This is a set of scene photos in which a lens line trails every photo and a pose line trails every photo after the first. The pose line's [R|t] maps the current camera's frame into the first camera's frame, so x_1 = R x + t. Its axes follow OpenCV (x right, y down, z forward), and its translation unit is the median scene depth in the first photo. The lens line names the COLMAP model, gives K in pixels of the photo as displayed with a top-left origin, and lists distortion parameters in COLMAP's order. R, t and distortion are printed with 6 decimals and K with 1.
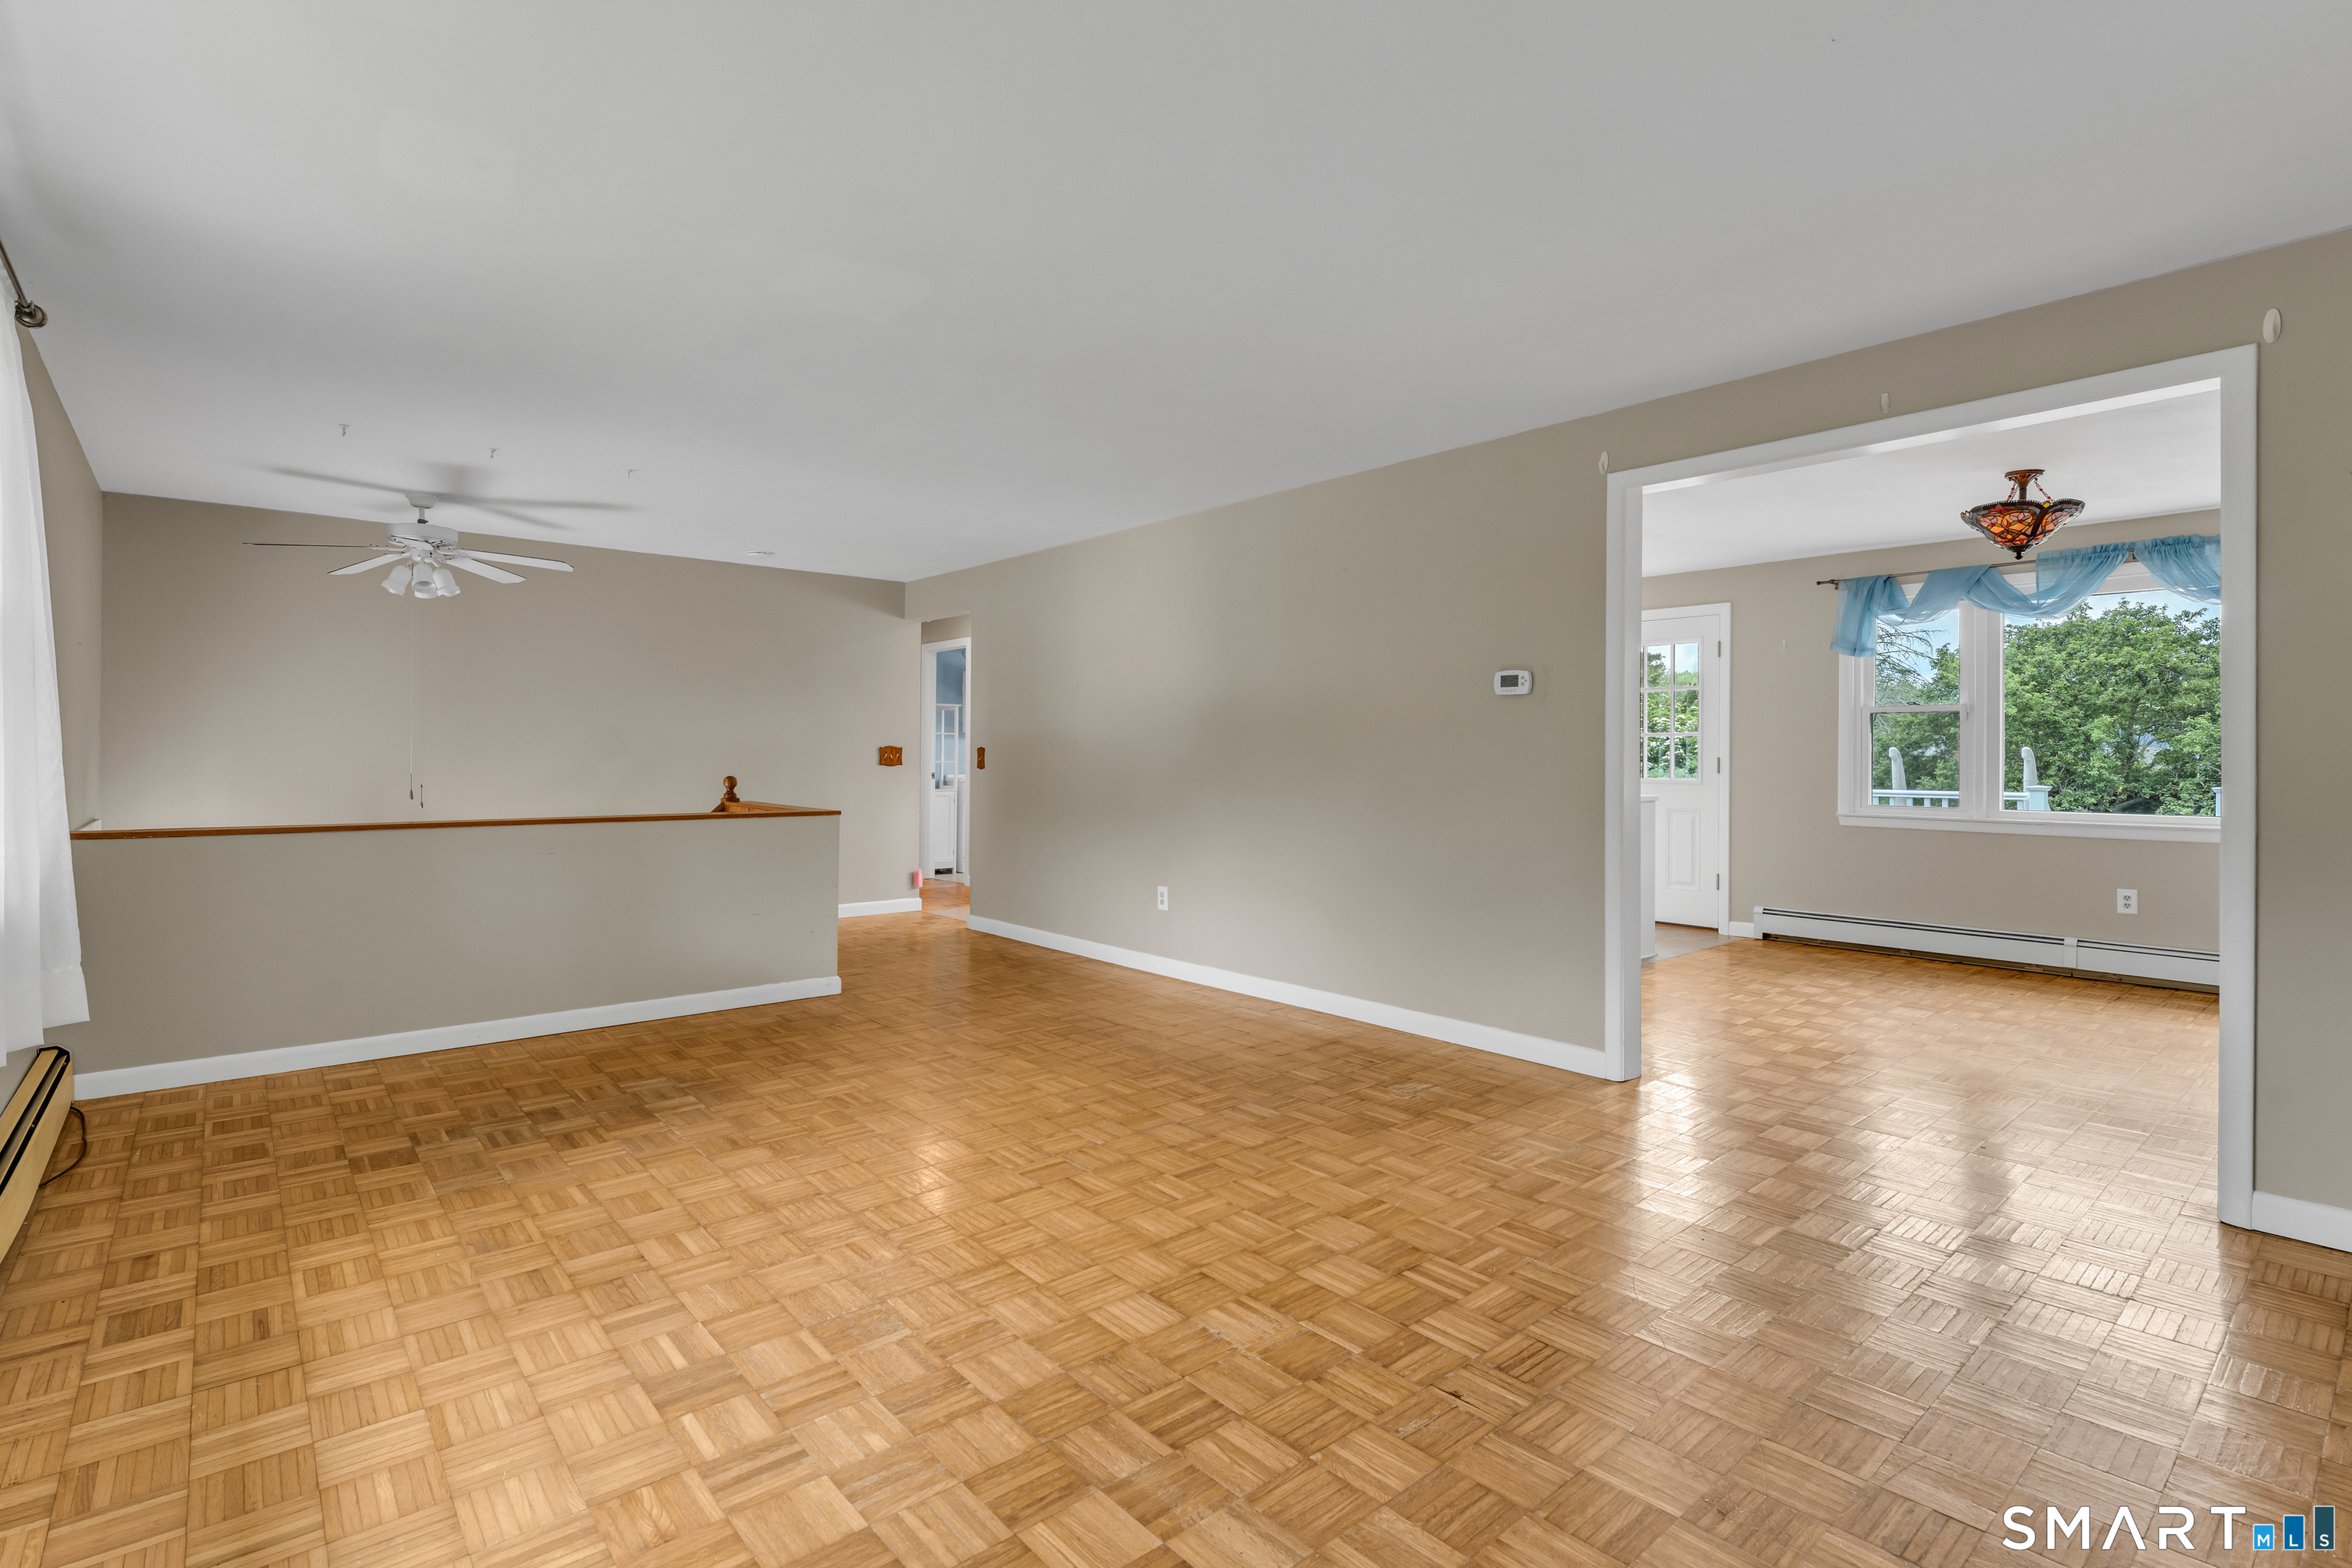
lens RADIAL K [[1115.6, 0, 1171.7], [0, 1115.6, 761.1], [0, 0, 1]] dist [-0.001365, 0.001011]
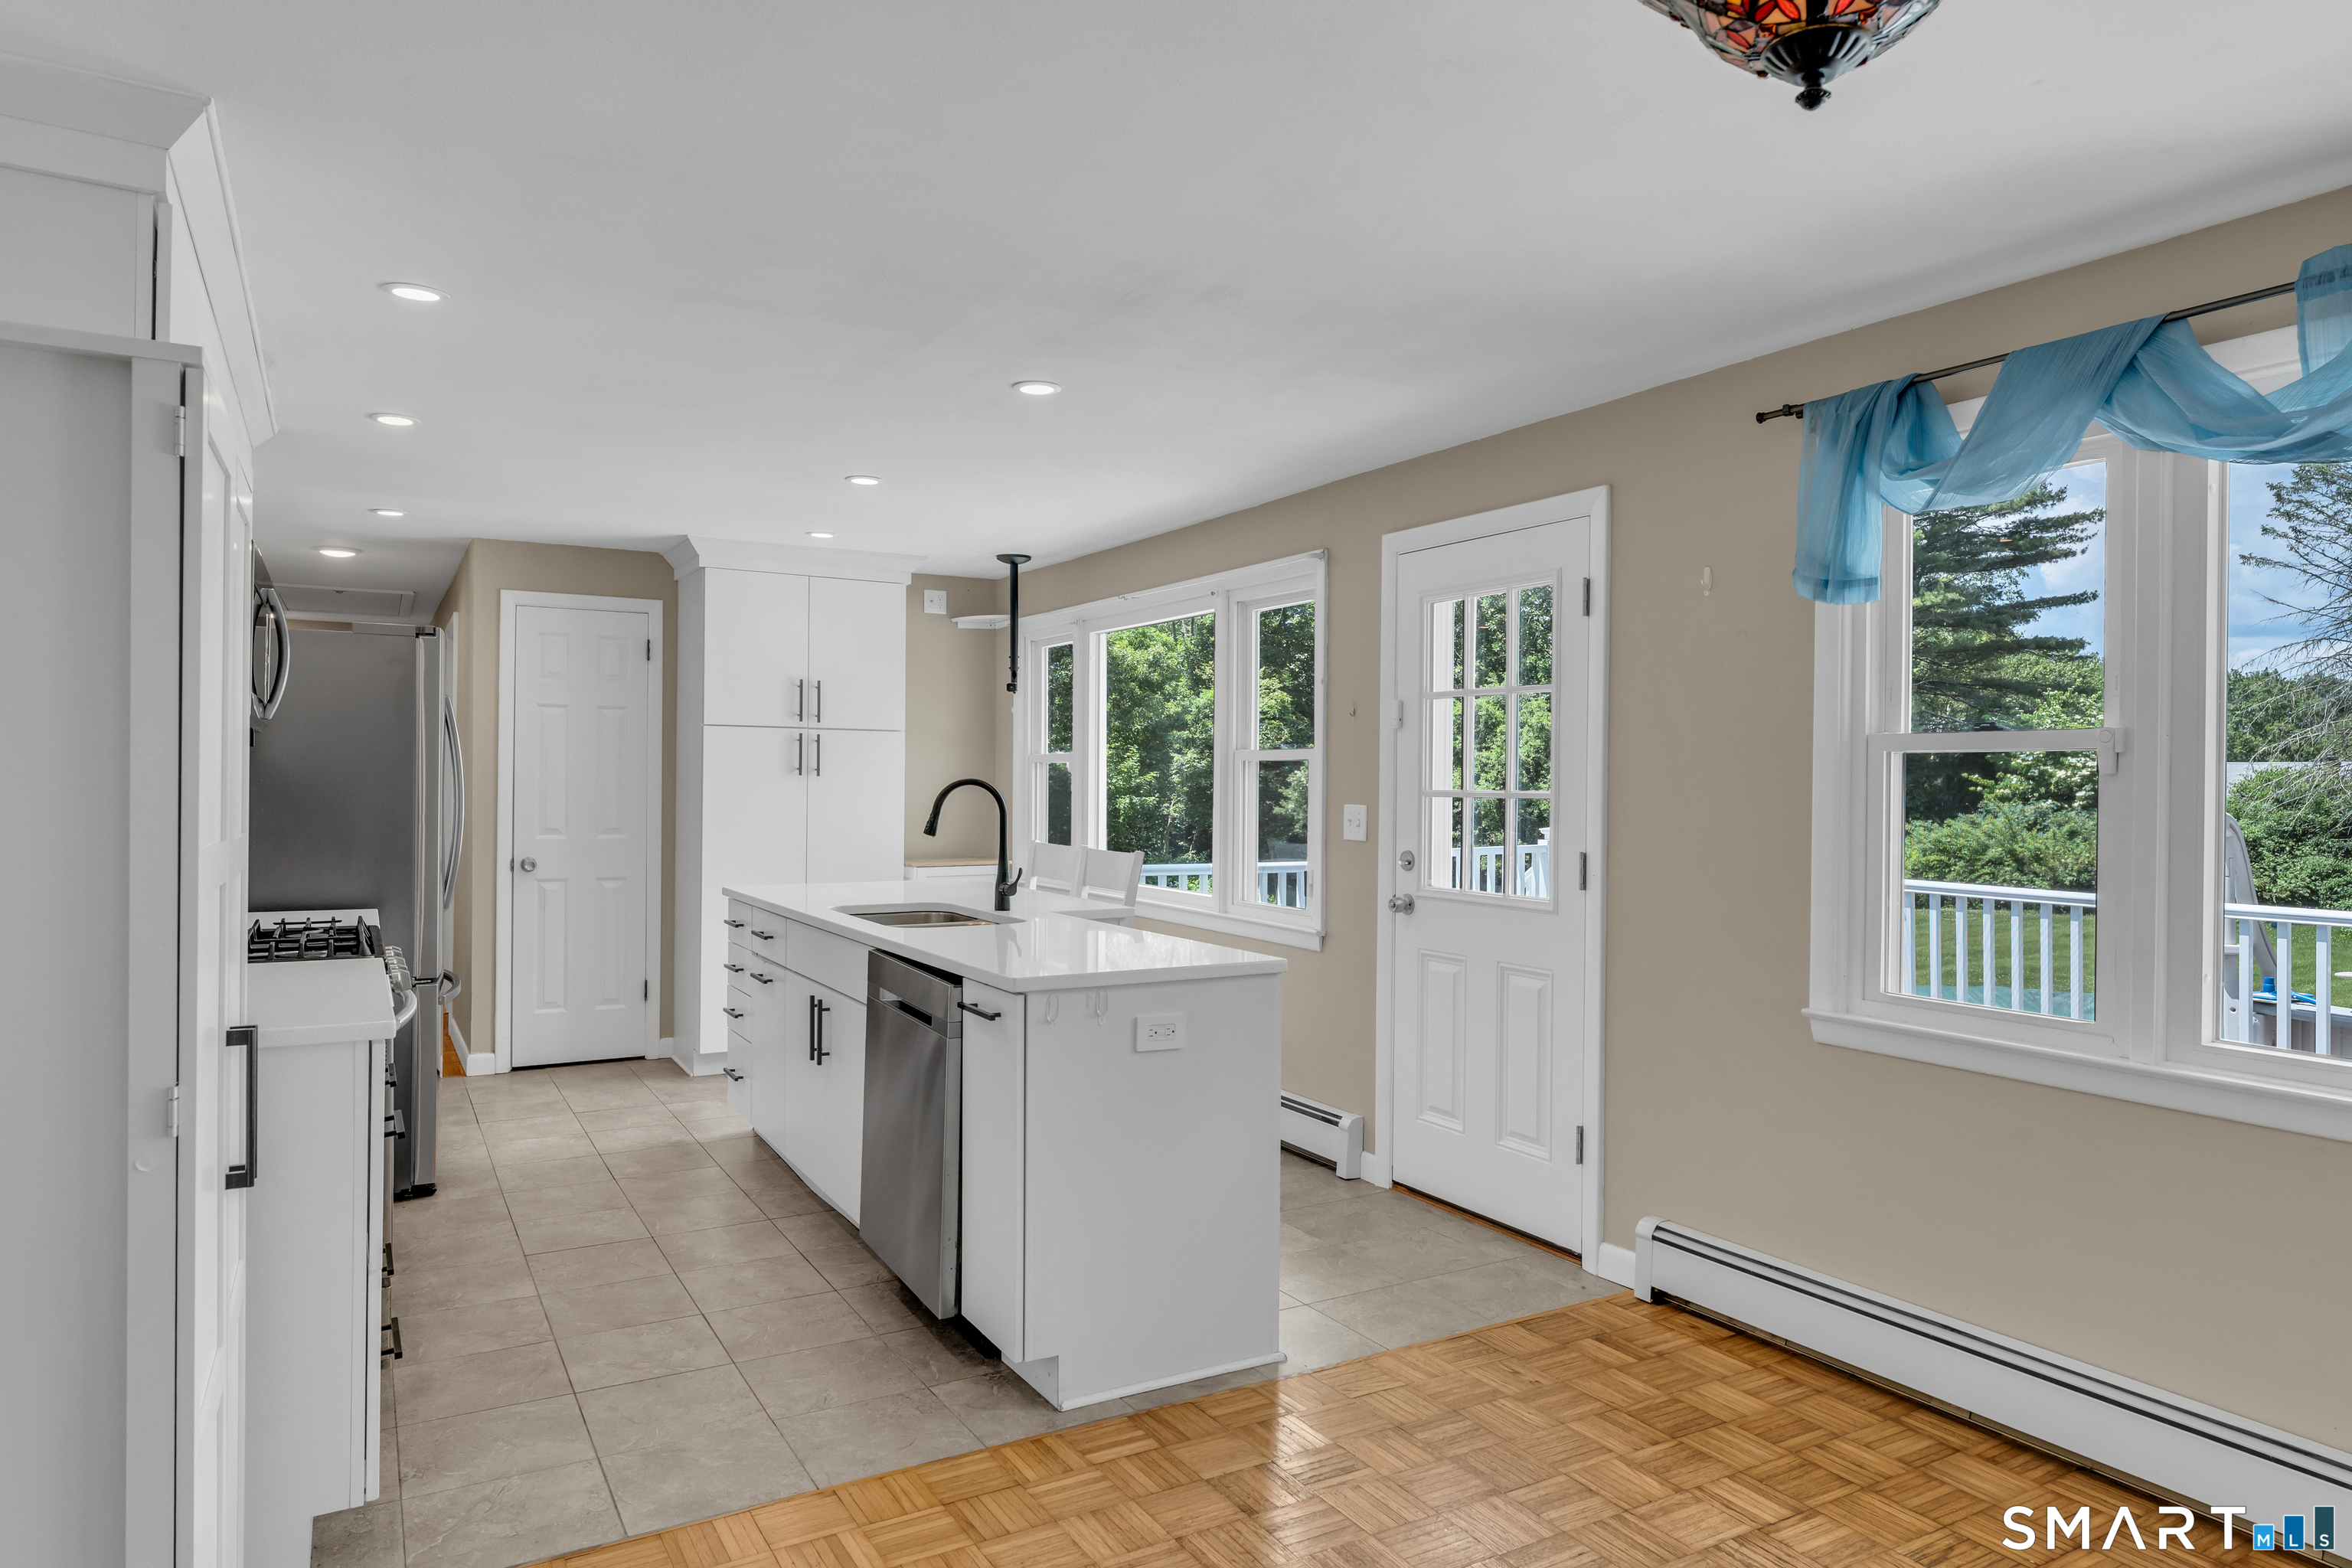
lens RADIAL K [[1412.4, 0, 1168.5], [0, 1412.4, 778.3], [0, 0, 1]] dist [-0.003881, 0.000516]
pose [[0.982556, 0.005533, -0.185883, 0.492668], [-0.006735, 0.999960, -0.005837, -0.030726], [0.185844, 0.006987, 0.982555, 0.500215]]
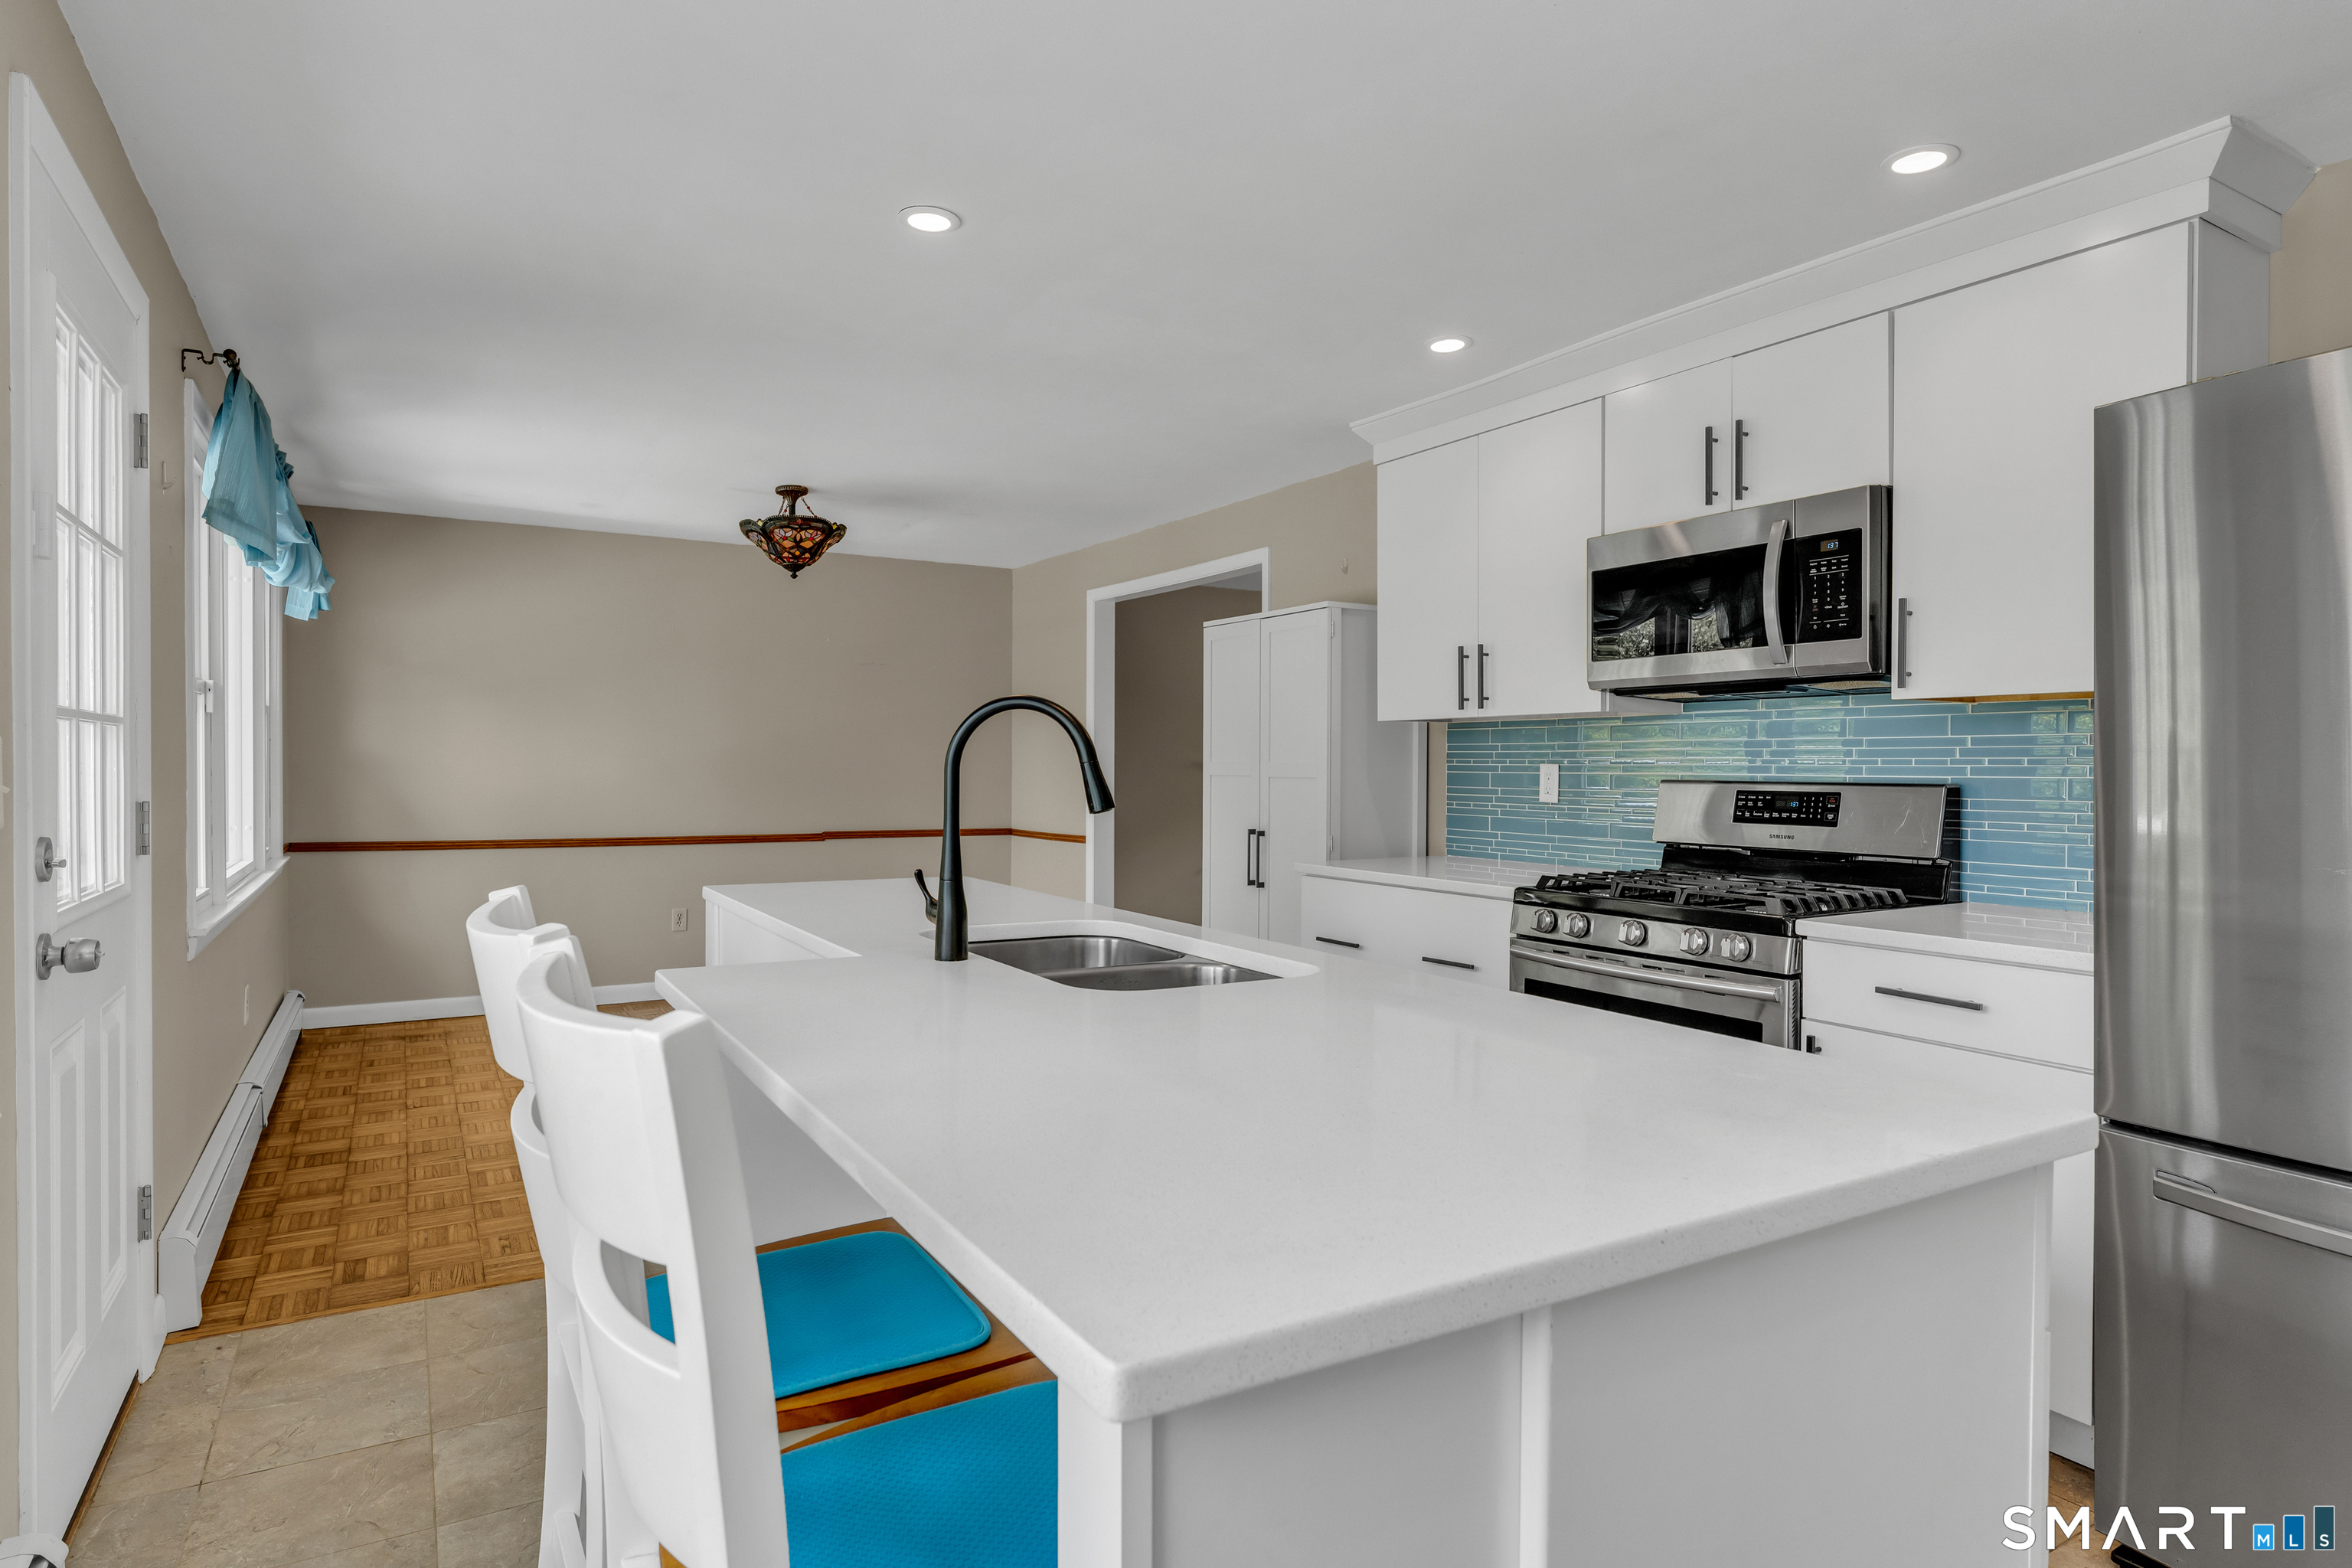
lens RADIAL K [[1288.6, 0, 1163.0], [0, 1288.6, 776.4], [0, 0, 1]] dist [-0.001143, -0.003179]
pose [[-0.984023, -0.010279, 0.177744, 0.177866], [-0.008223, 0.999891, 0.012300, -0.018621], [-0.177851, 0.010642, -0.984000, 1.465024]]
